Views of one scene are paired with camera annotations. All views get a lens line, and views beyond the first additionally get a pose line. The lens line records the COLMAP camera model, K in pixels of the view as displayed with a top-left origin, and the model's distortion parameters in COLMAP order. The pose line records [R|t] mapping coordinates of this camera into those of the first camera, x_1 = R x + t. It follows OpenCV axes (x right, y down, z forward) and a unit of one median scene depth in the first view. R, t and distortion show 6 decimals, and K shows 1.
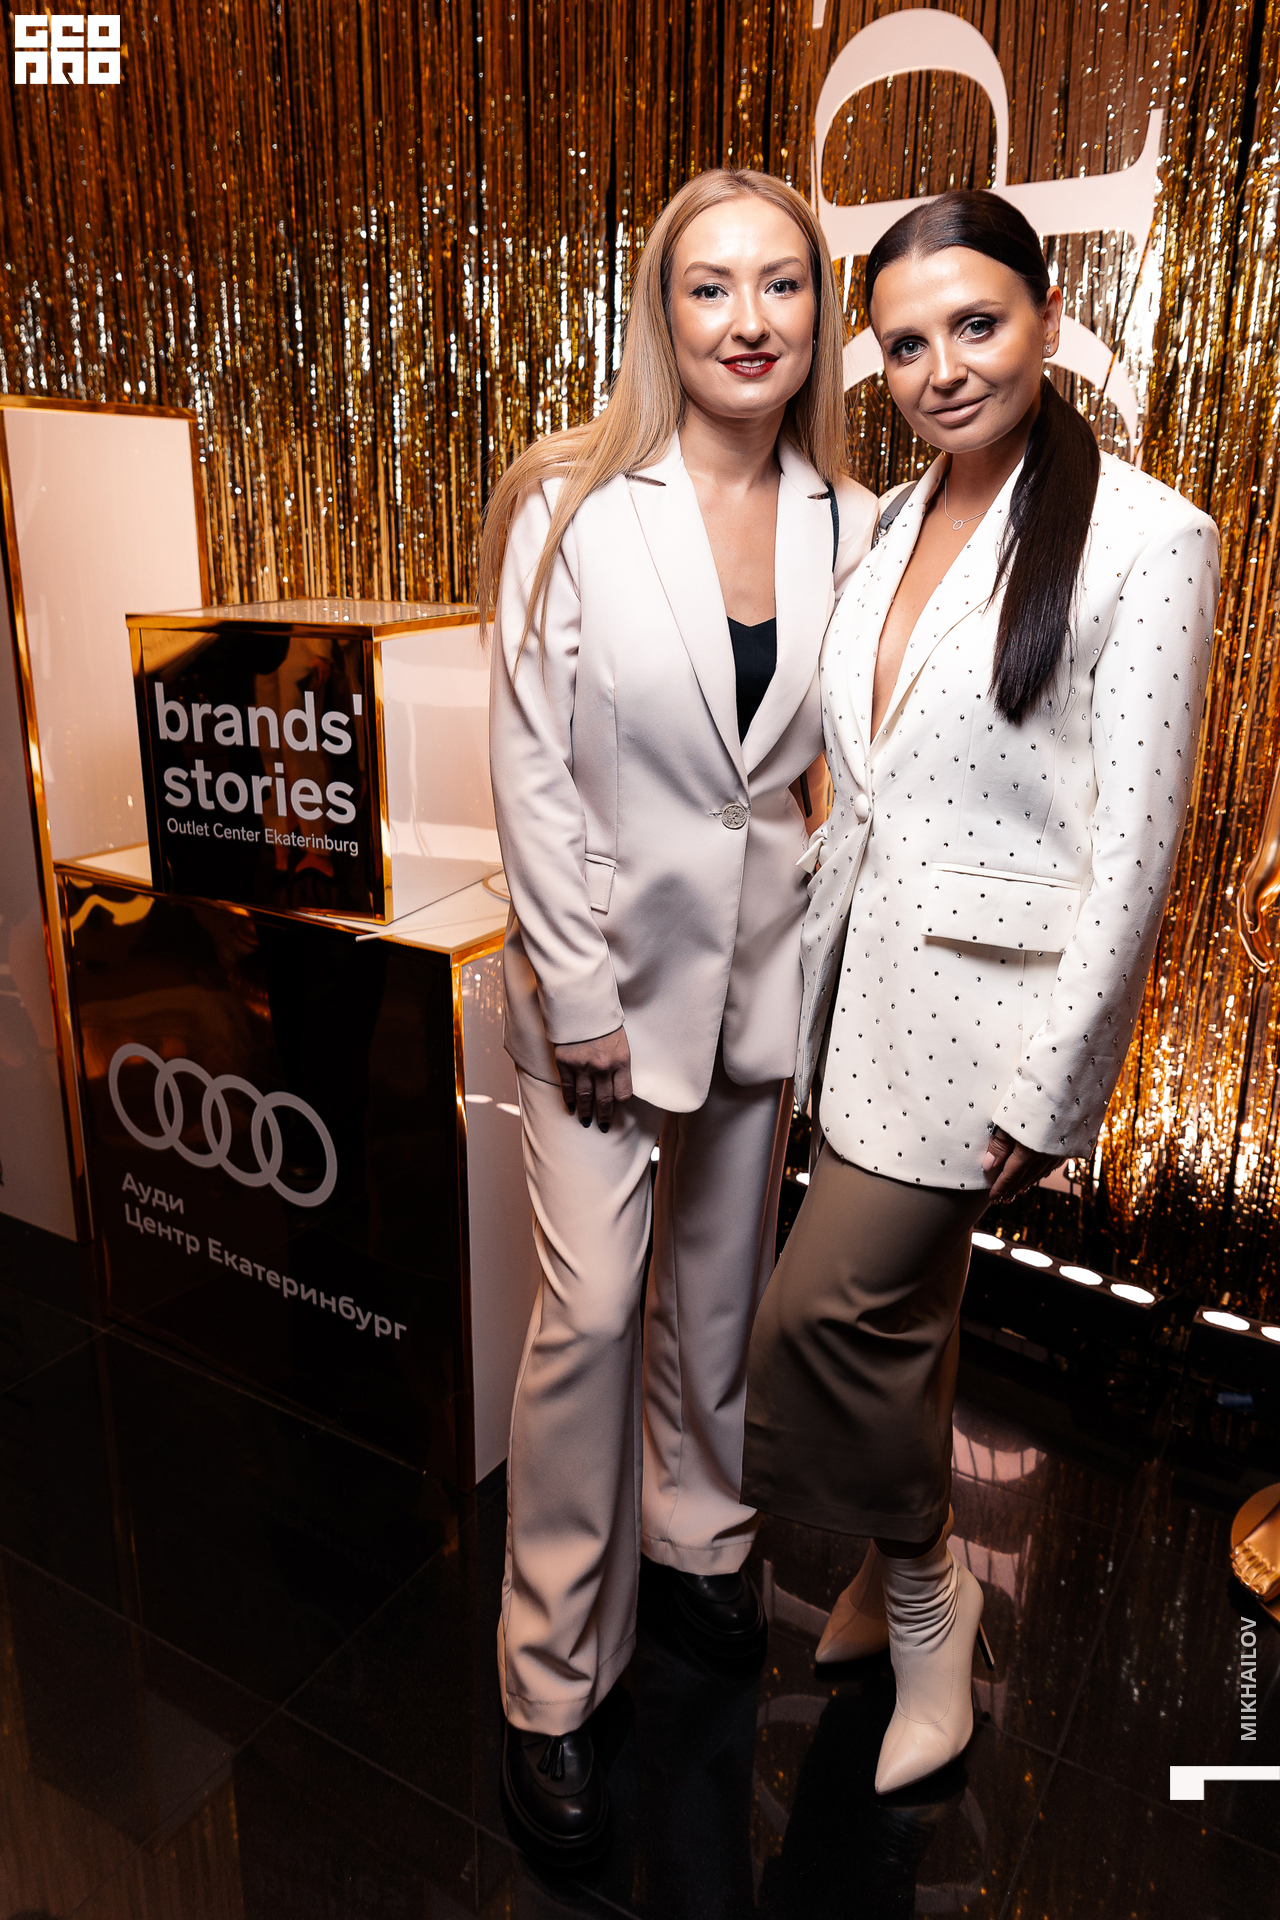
lens RADIAL K [[1433.7, 0, 595.7], [0, 1433.7, 862.9], [0, 0, 1]] dist [0.007895, 0.012579]
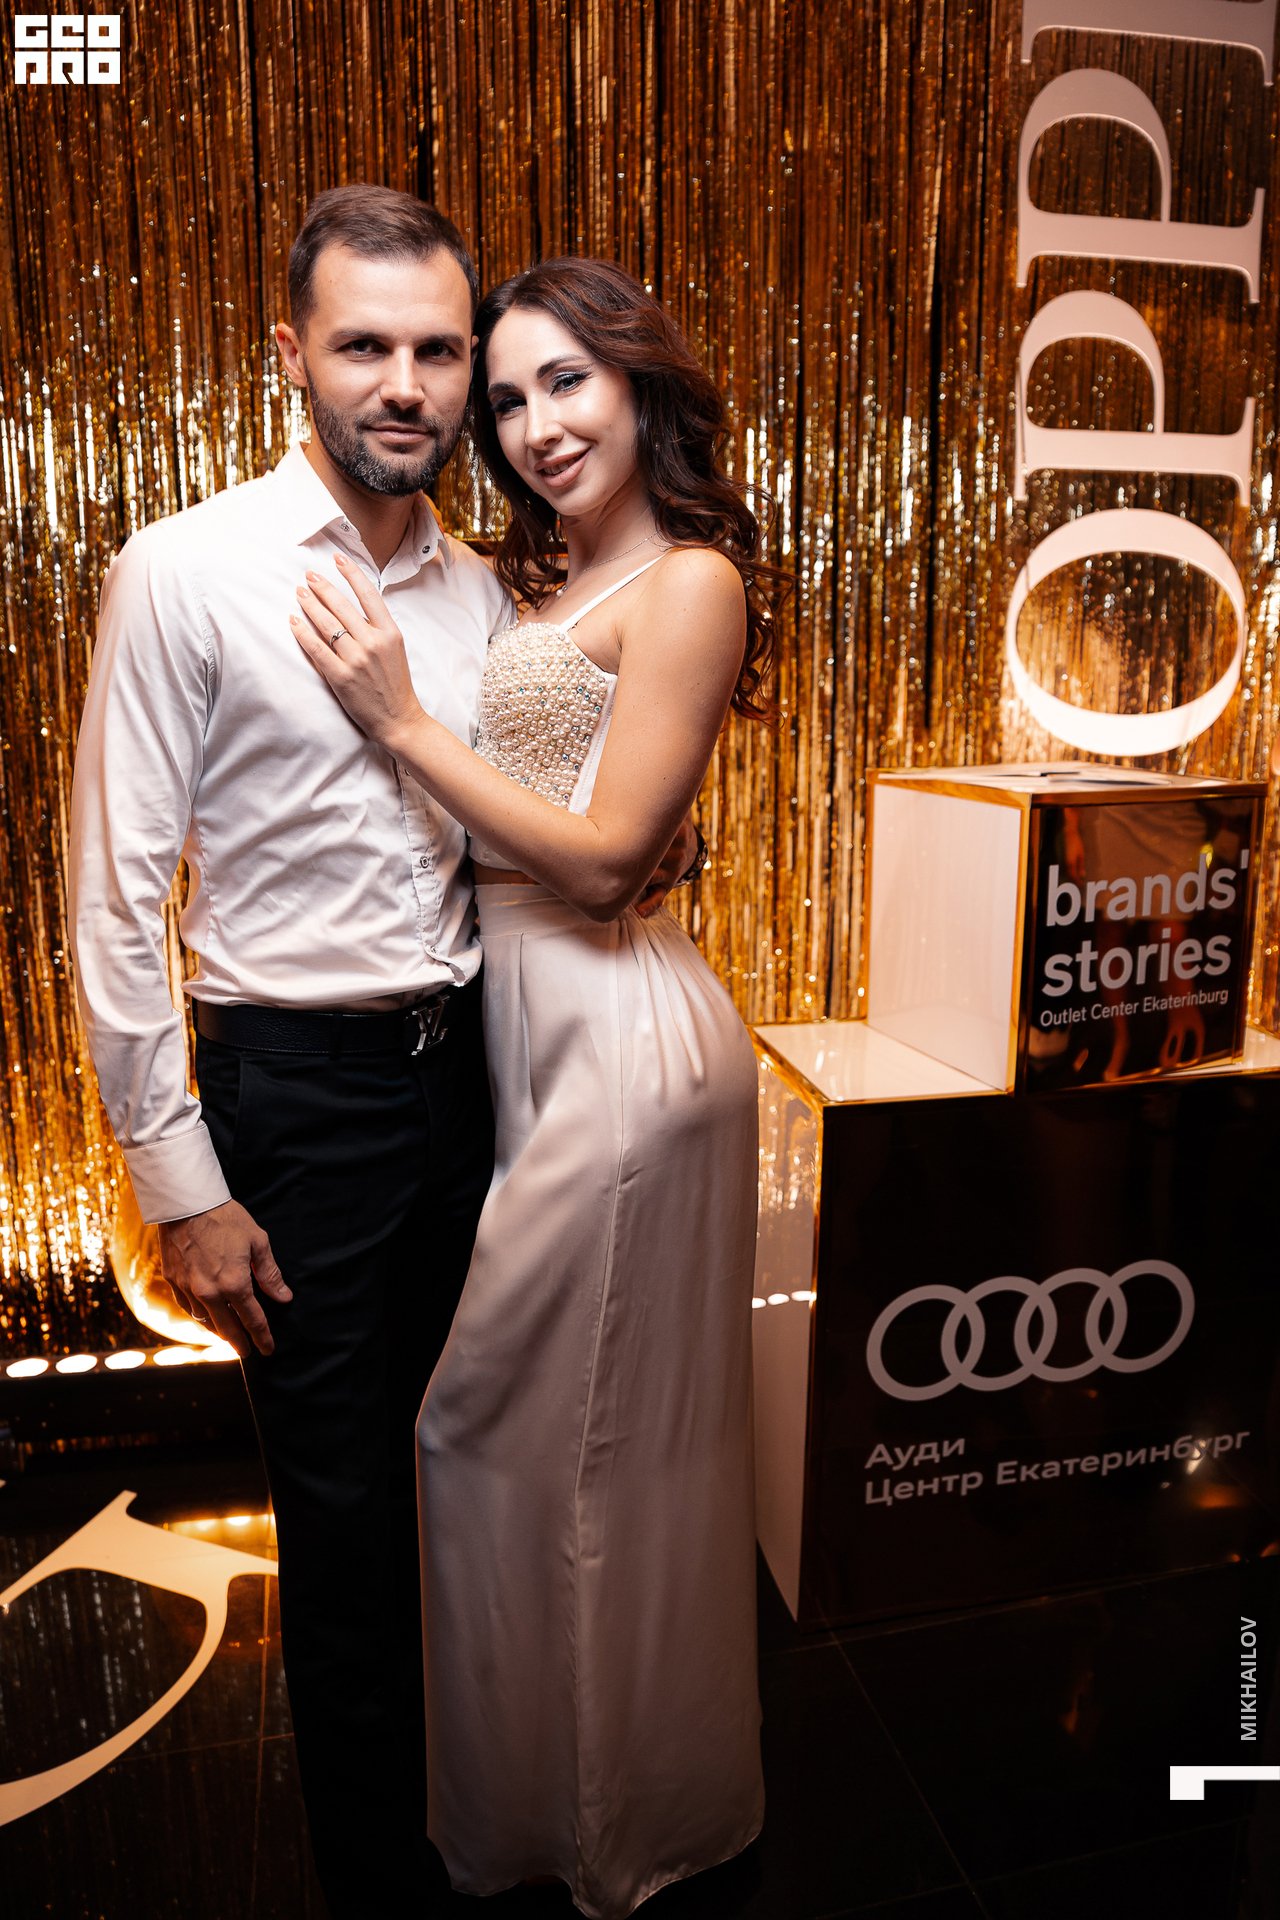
lens RADIAL K [[1321.0, 0, 612.5], [0, 1321.0, 883.4], [0, 0, 1]] dist [-0.072266, 0.027732]
pose [[0.696631, -0.130661, 0.705431, -1.040558], [0.178317, 0.983954, 0.006157, -0.161633], [-0.694916, 0.121502, 0.708752, 0.579586]]
